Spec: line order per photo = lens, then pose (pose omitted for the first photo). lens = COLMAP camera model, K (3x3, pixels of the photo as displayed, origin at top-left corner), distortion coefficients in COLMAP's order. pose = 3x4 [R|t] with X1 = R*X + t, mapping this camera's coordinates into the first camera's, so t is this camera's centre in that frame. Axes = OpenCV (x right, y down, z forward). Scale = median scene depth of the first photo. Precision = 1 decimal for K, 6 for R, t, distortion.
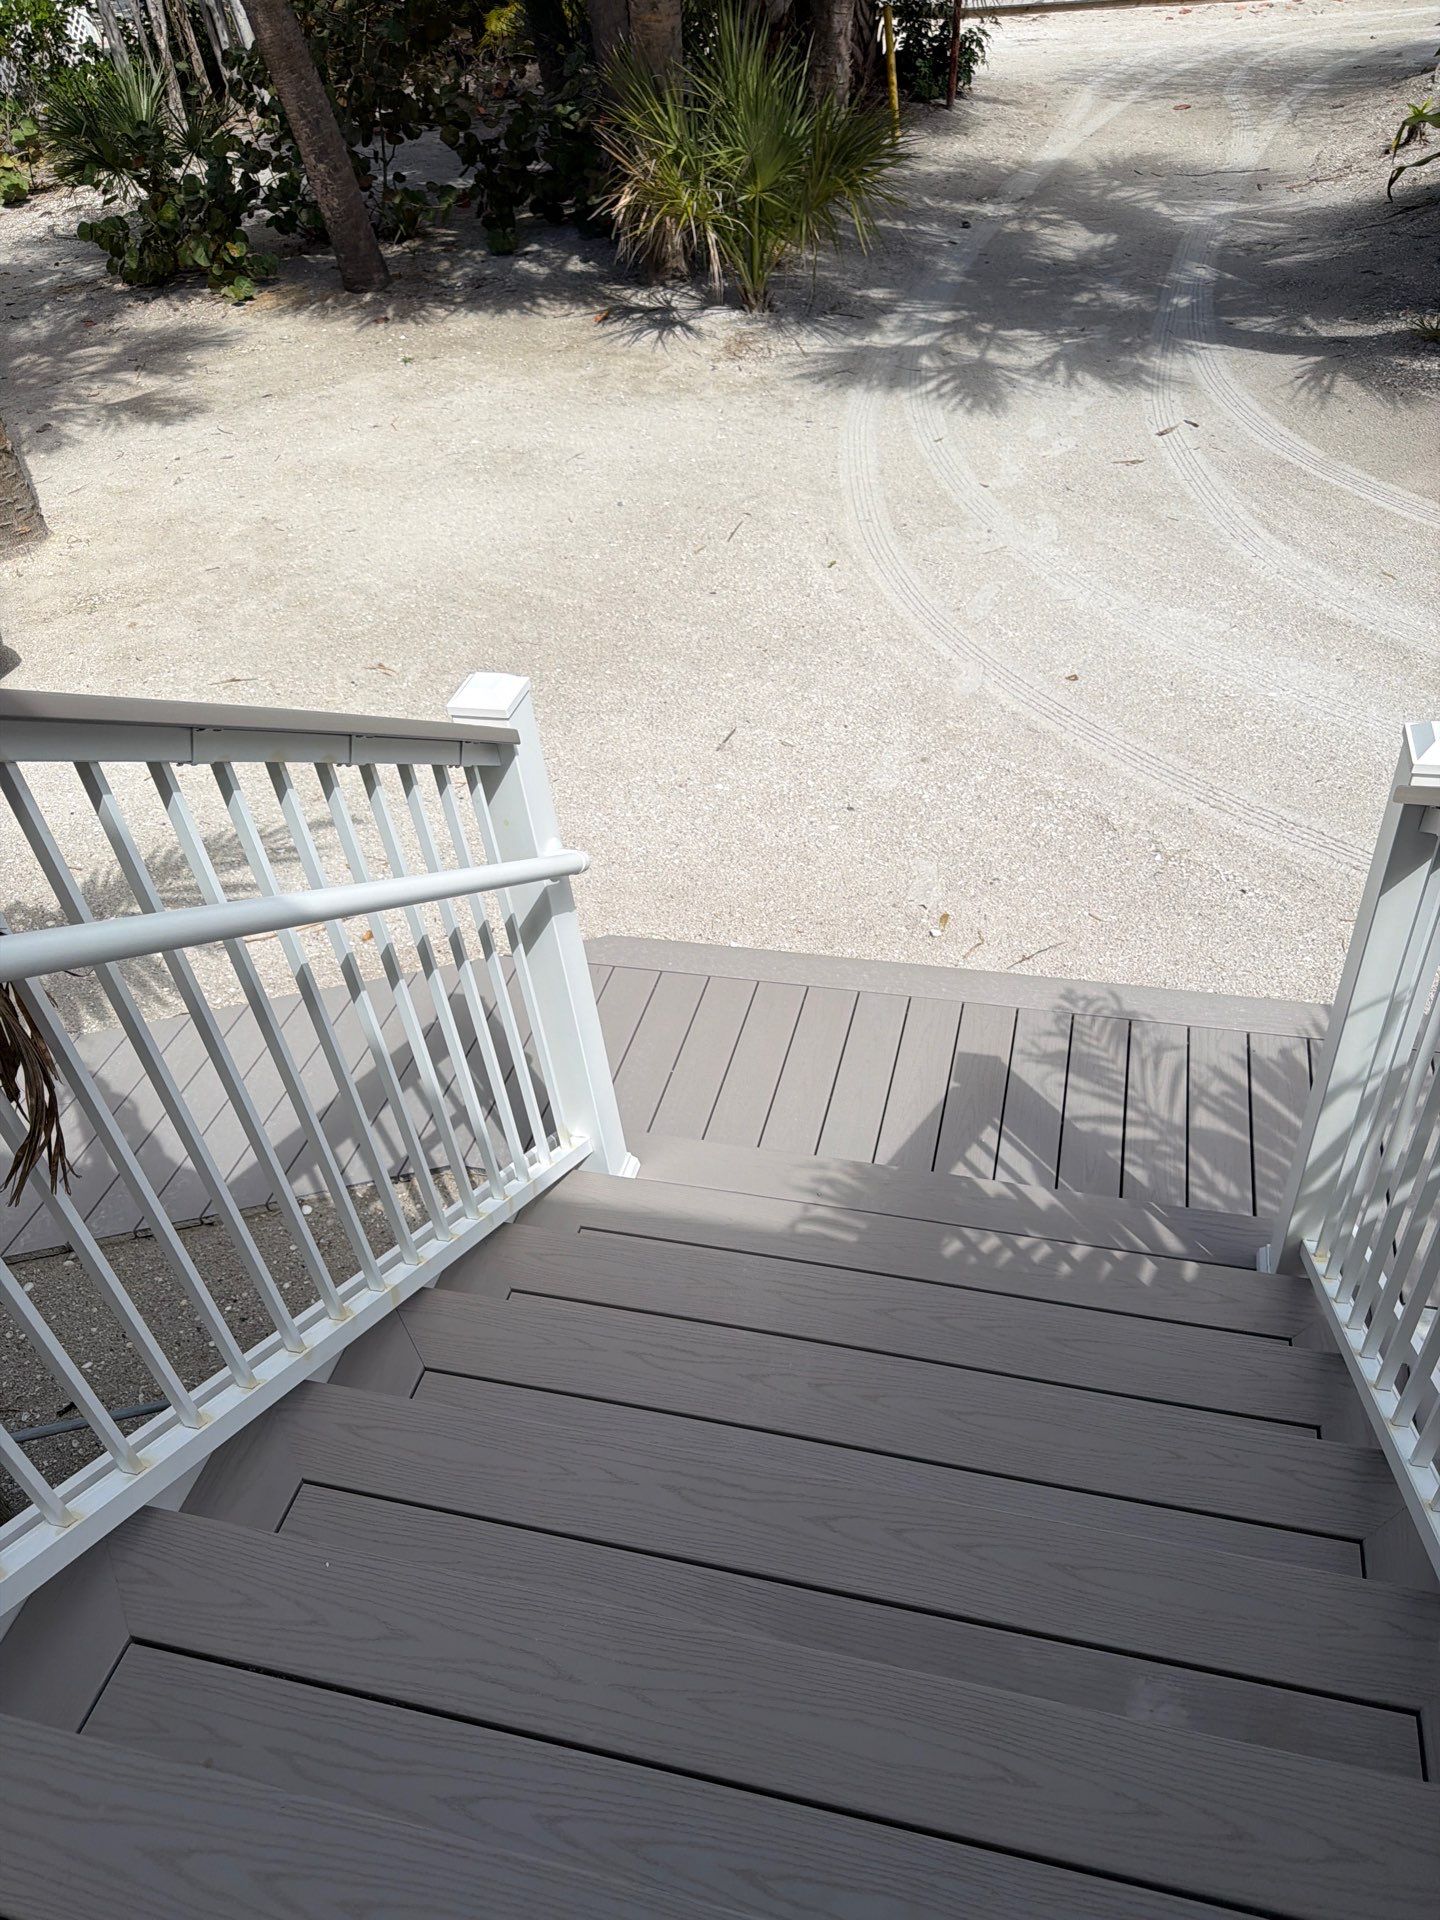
lens RADIAL K [[1348.8, 0, 720.8], [0, 1348.8, 946.3], [0, 0, 1]] dist [0.052801, -0.057817]
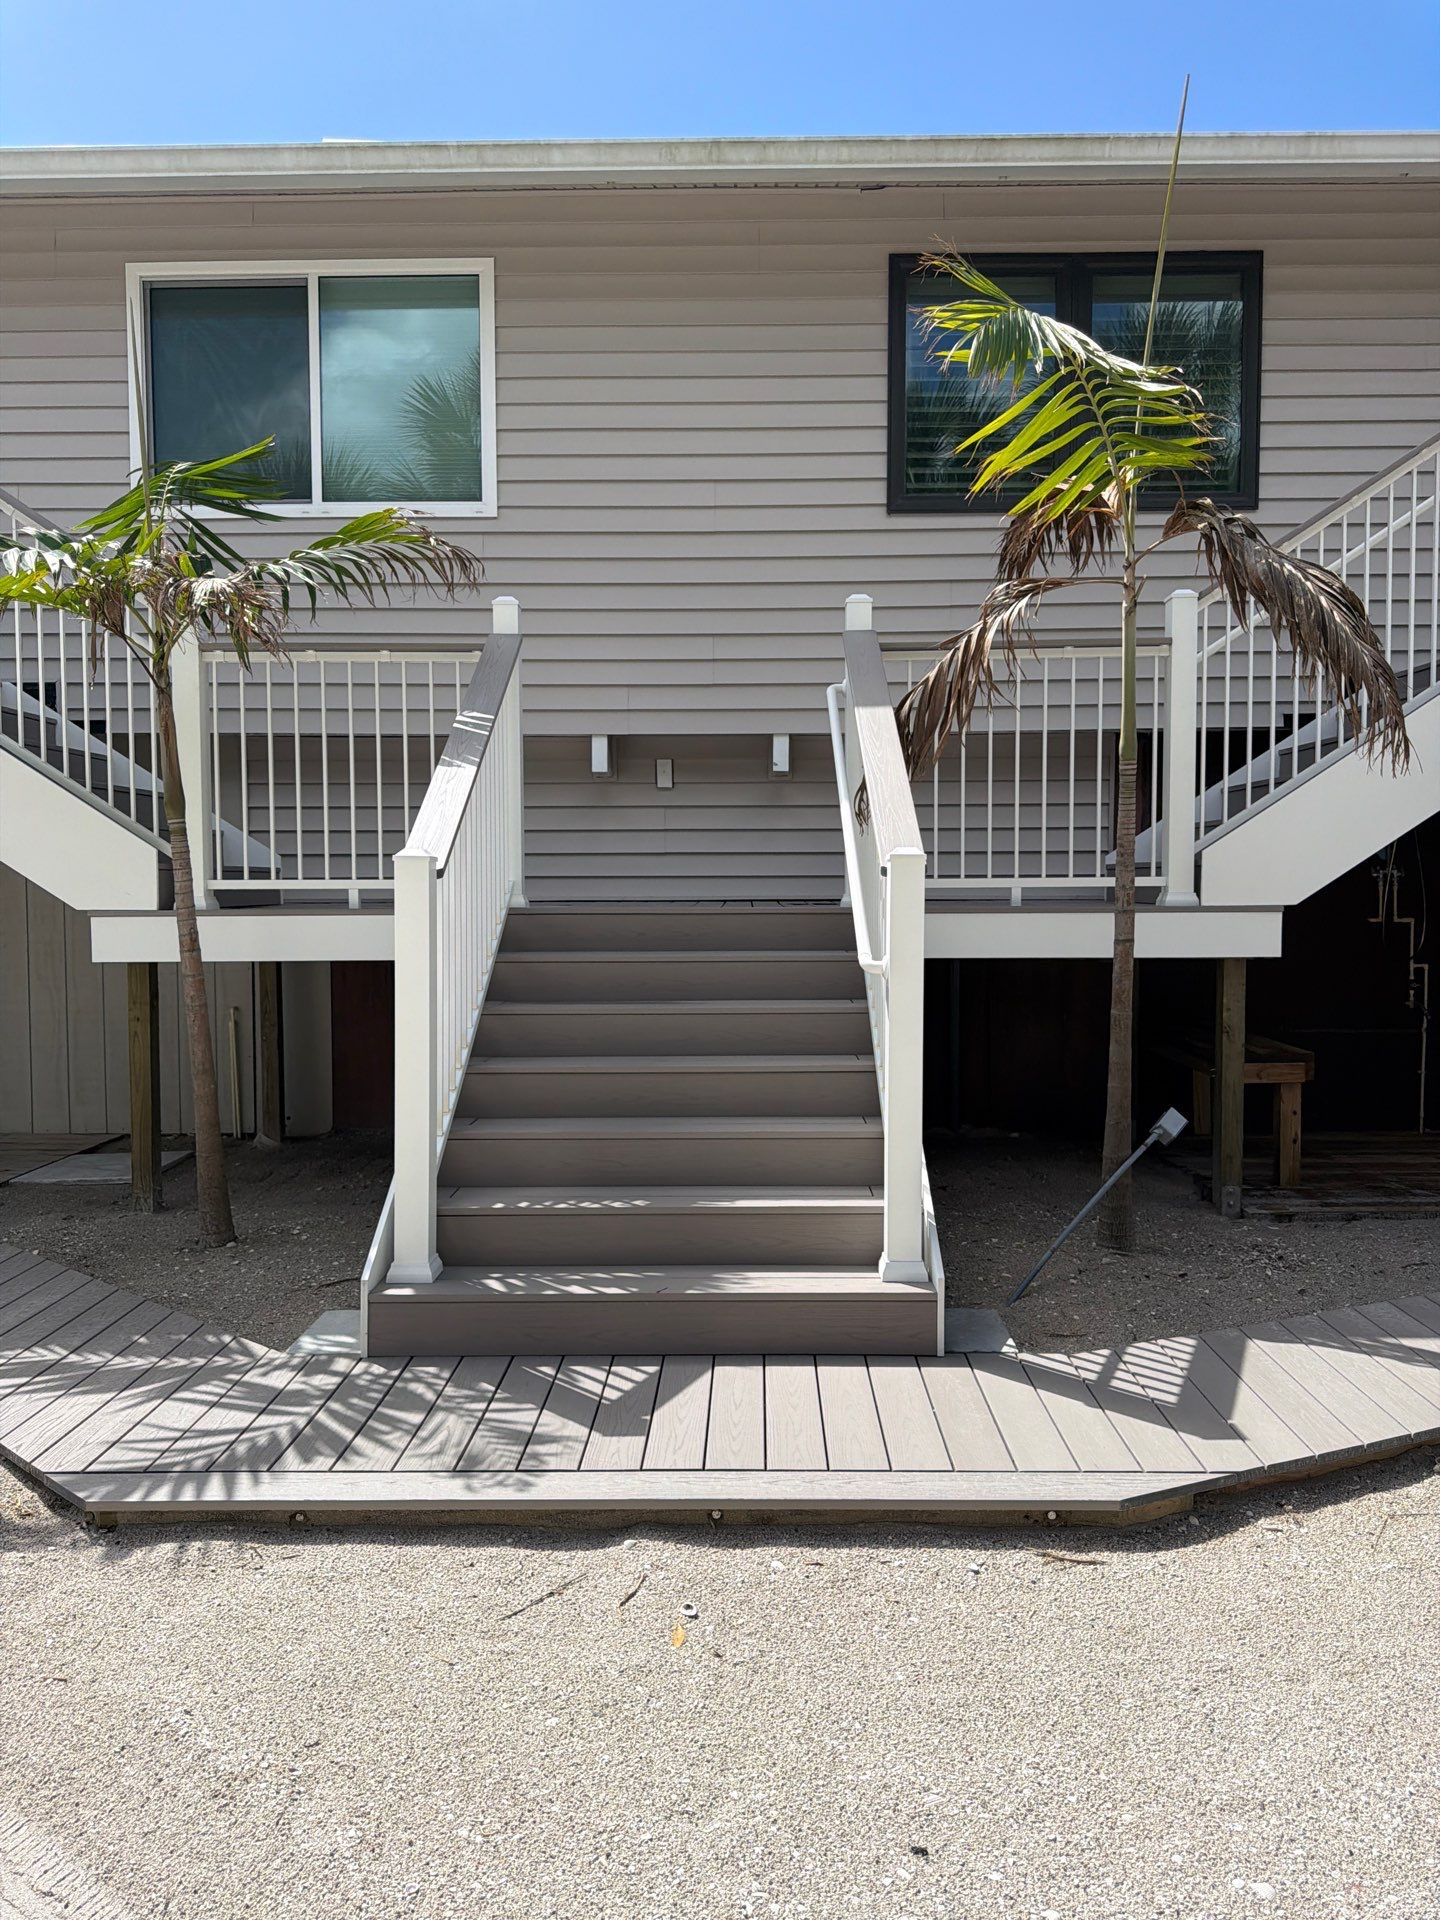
lens RADIAL K [[1348.8, 0, 734.9], [0, 1348.8, 941.9], [0, 0, 1]] dist [0.052801, -0.057817]
pose [[-0.966146, 0.103180, -0.236465, 0.174785], [-0.084871, 0.738426, 0.668973, -0.470661], [0.243636, 0.666394, -0.704670, 0.835904]]
